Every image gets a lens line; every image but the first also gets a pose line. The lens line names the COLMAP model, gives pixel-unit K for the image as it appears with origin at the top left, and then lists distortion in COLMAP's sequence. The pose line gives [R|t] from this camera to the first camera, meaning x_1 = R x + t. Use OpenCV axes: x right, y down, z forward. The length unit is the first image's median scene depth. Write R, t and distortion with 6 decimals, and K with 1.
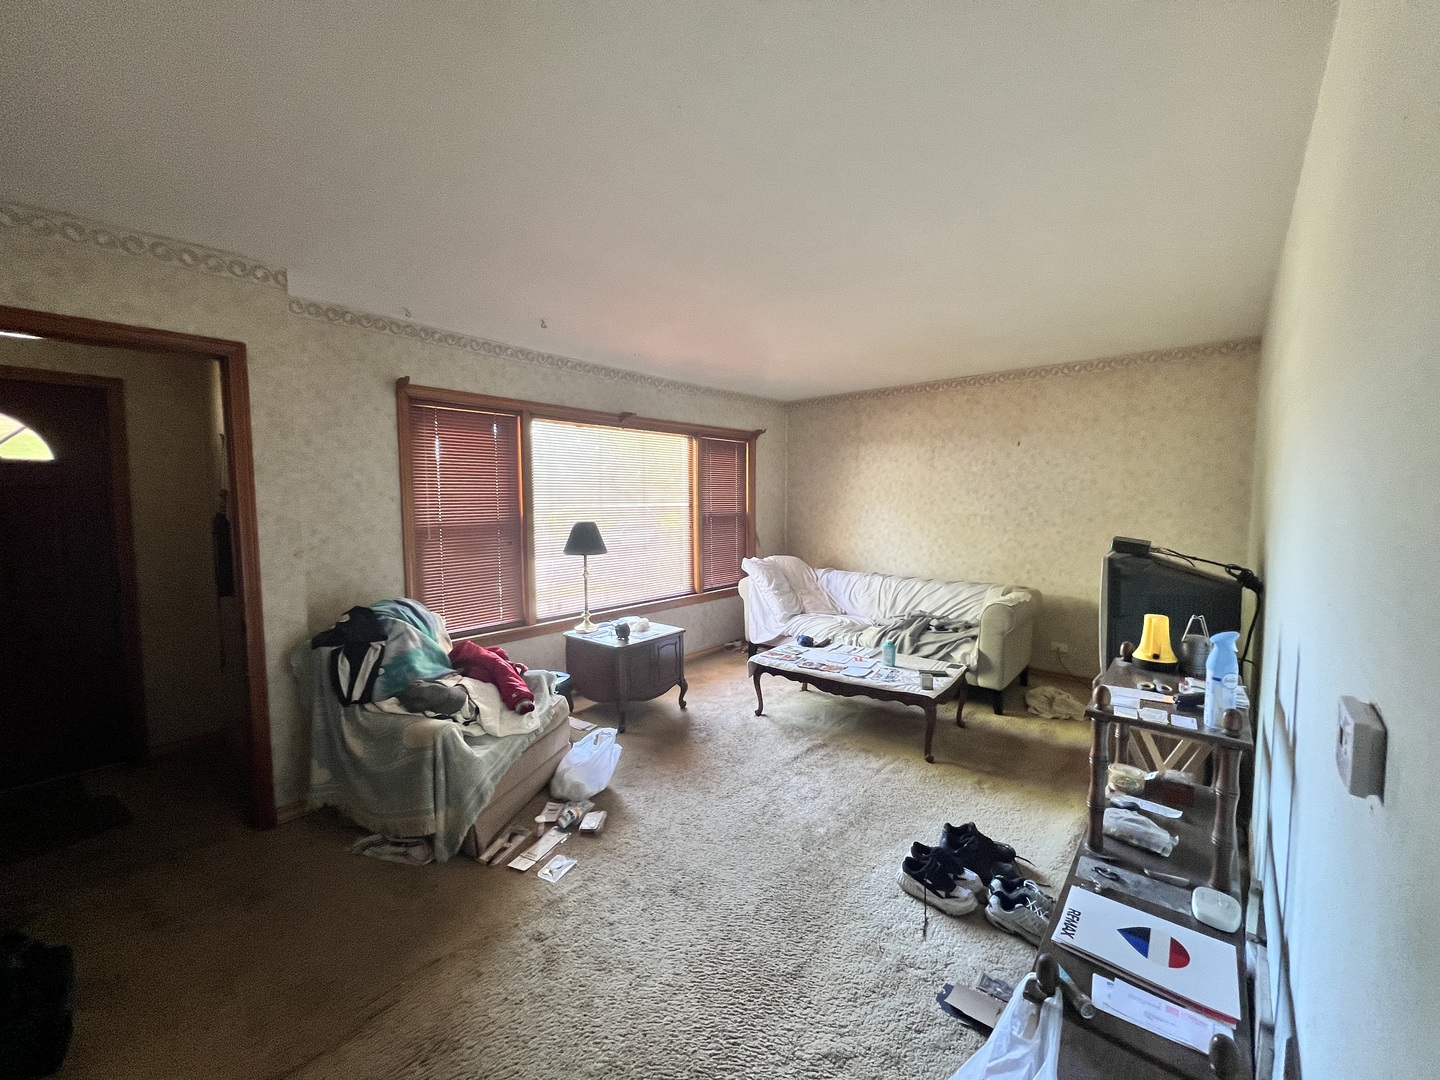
lens RADIAL K [[575.7, 0, 719.1], [0, 575.7, 539.5], [0, 0, 1]] dist [-0.001108, 0.000015]
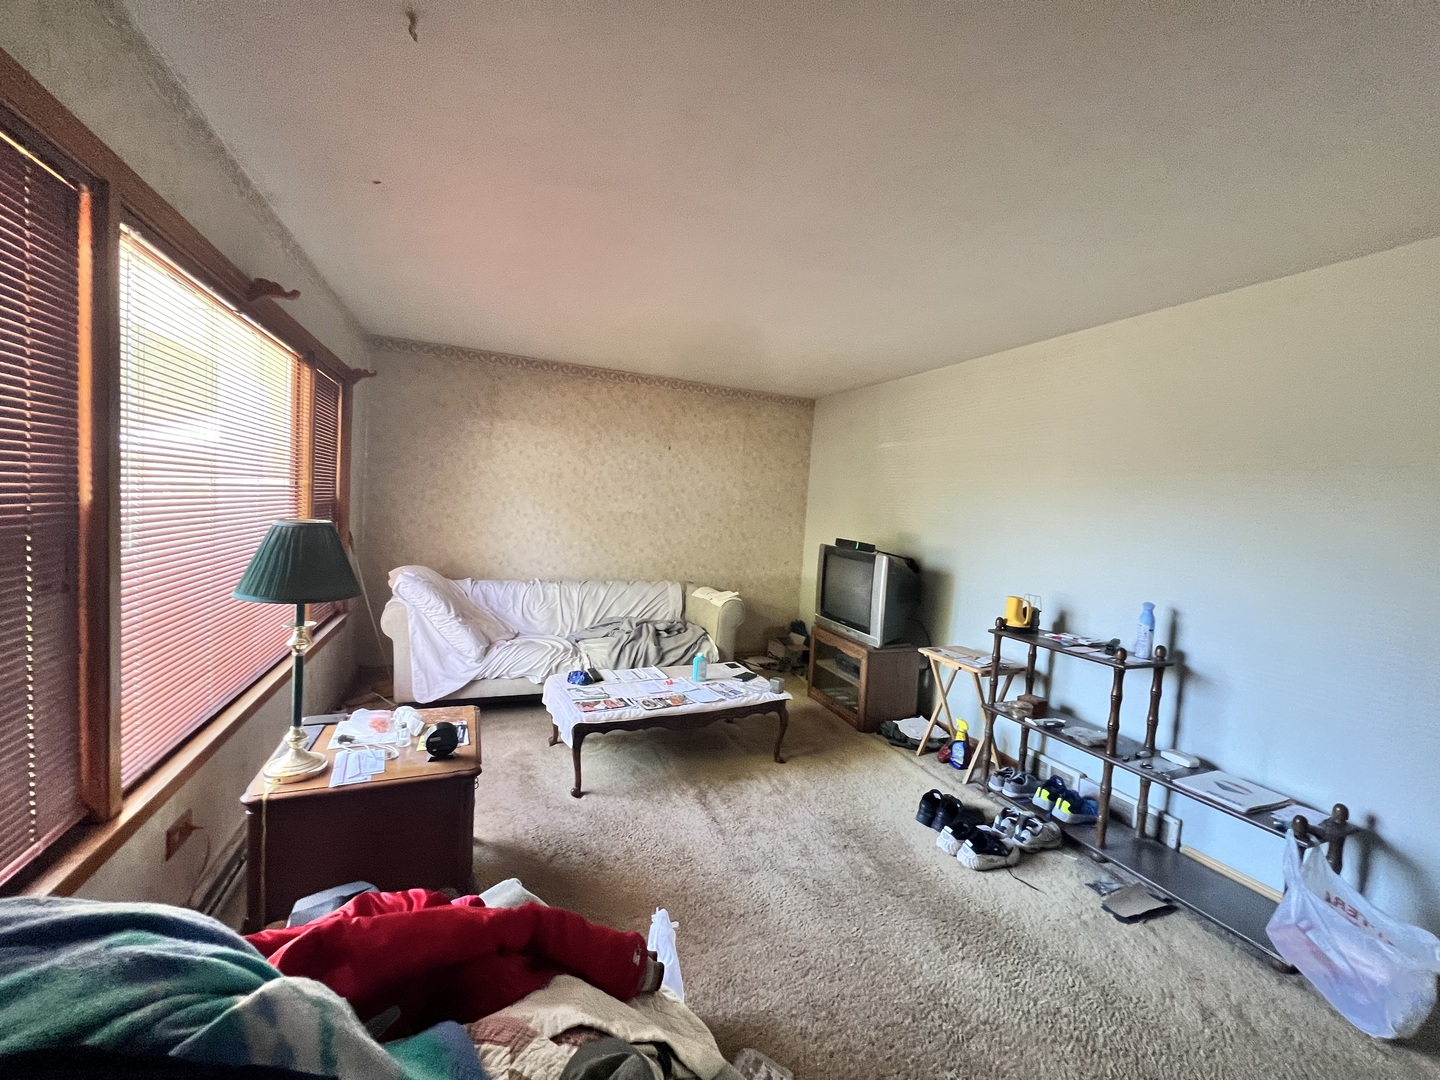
lens RADIAL K [[575.7, 0, 719.1], [0, 575.7, 539.5], [0, 0, 1]] dist [-0.001108, 0.000015]
pose [[0.443130, -0.021990, 0.896188, -0.482433], [-0.000978, 0.999687, 0.025014, -0.028430], [-0.896457, -0.011961, 0.442969, 0.533731]]
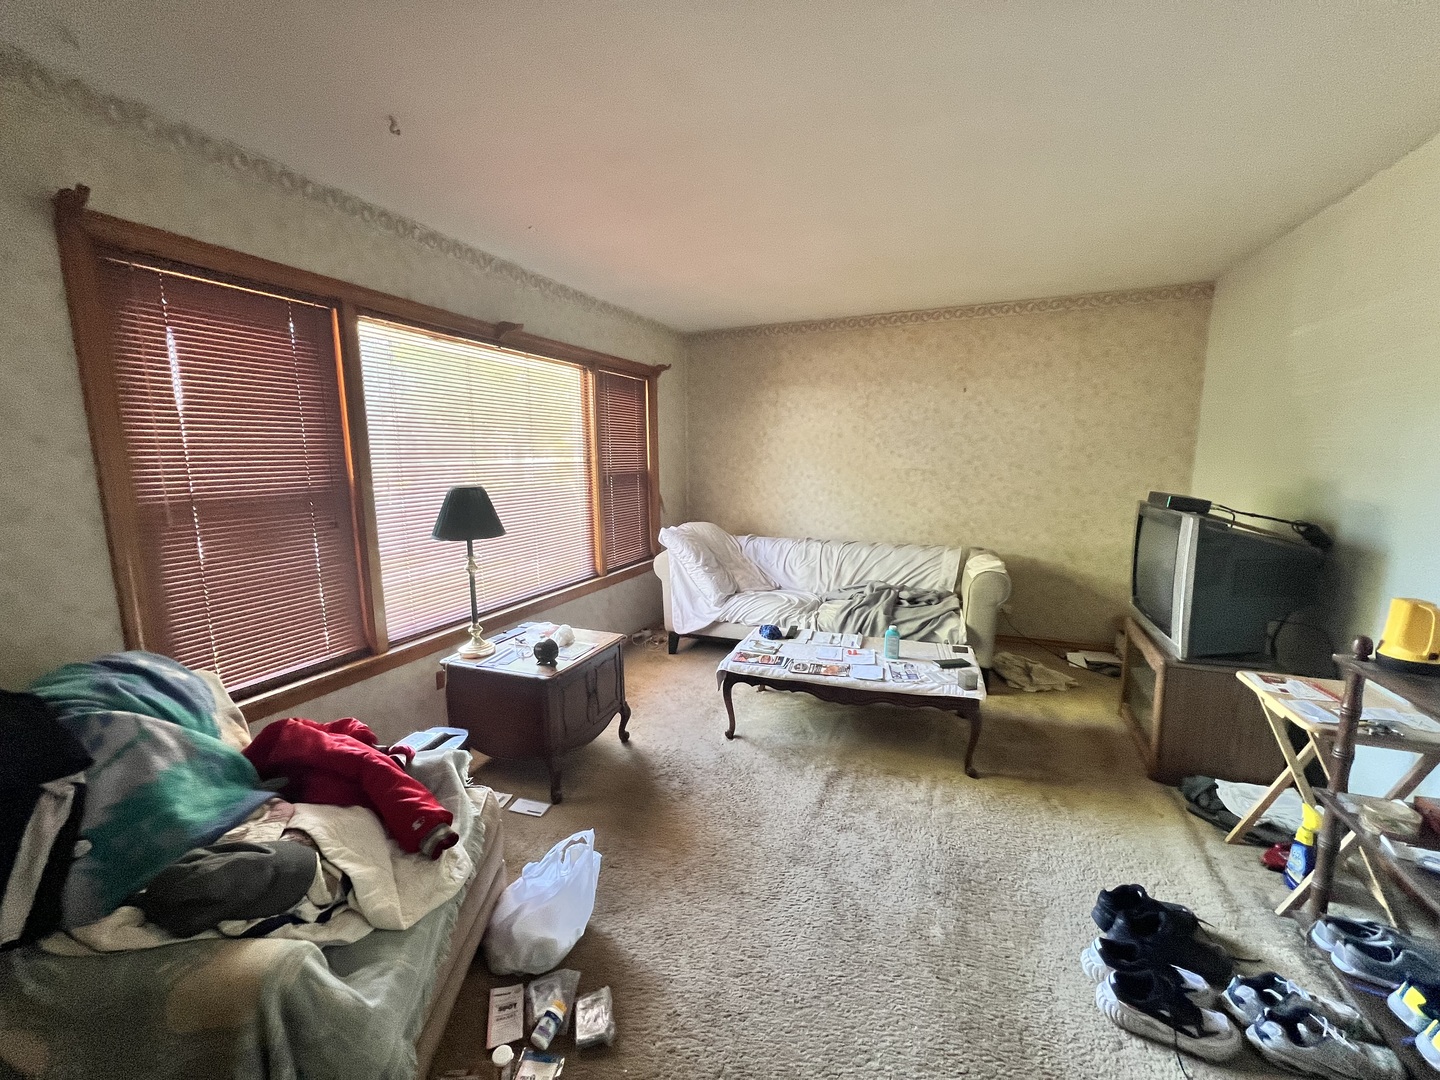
lens RADIAL K [[575.7, 0, 719.1], [0, 575.7, 539.5], [0, 0, 1]] dist [-0.001108, 0.000015]
pose [[0.947936, -0.049525, 0.314587, -0.171726], [0.026249, 0.996623, 0.077801, -0.014756], [-0.317378, -0.065493, 0.946035, 0.302940]]
